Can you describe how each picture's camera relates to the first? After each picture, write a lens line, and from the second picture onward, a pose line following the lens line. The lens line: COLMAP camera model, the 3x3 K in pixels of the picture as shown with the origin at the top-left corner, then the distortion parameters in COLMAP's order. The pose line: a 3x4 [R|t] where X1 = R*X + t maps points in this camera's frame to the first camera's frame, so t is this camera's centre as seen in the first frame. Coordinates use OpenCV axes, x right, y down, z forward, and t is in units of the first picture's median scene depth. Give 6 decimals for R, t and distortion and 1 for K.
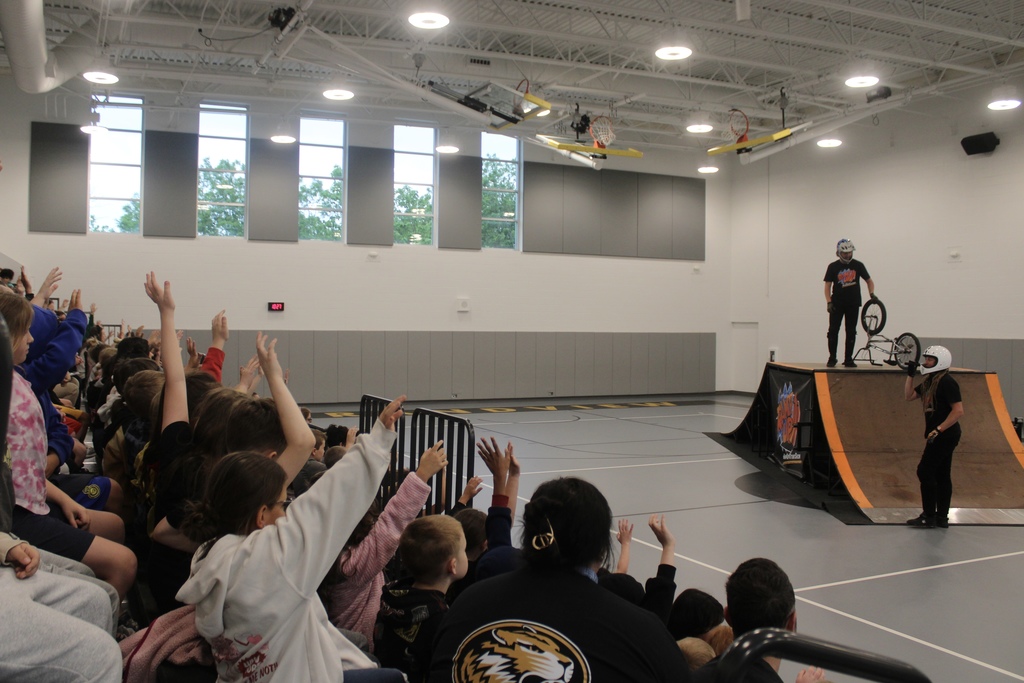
lens RADIAL K [[920.3, 0, 479.0], [0, 920.3, 336.6], [0, 0, 1]] dist [-0.146760, 0.114542]
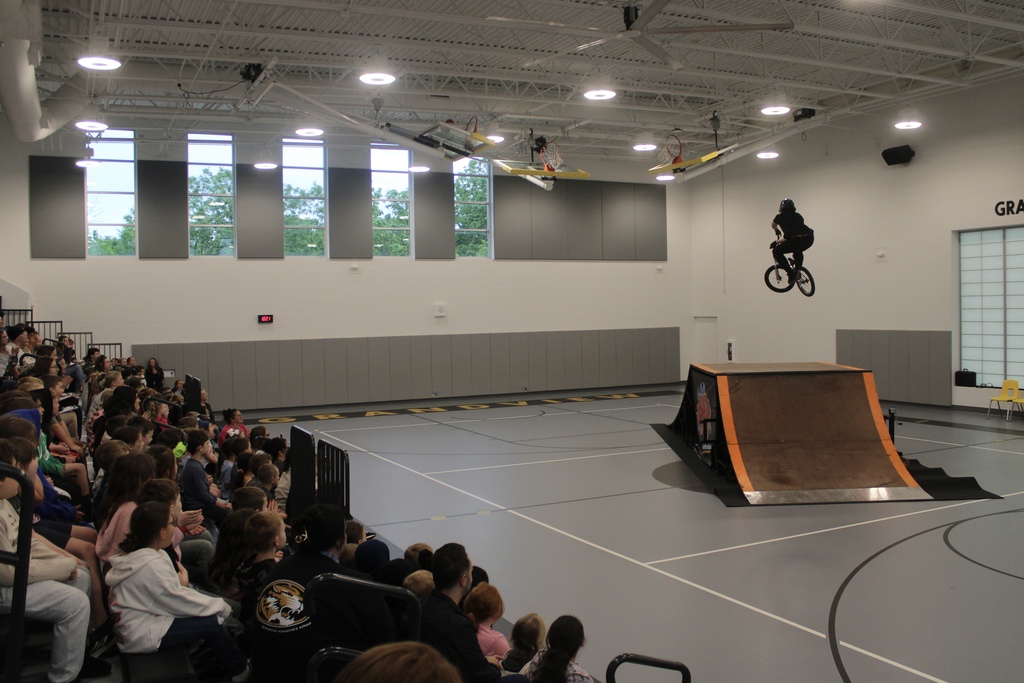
lens RADIAL K [[907.6, 0, 530.8], [0, 907.6, 340.6], [0, 0, 1]] dist [-0.156782, 0.134087]
pose [[0.998401, -0.029999, 0.047921, 0.047790], [0.029027, 0.999361, 0.020857, -0.022976], [-0.048516, -0.019433, 0.998633, -0.092818]]
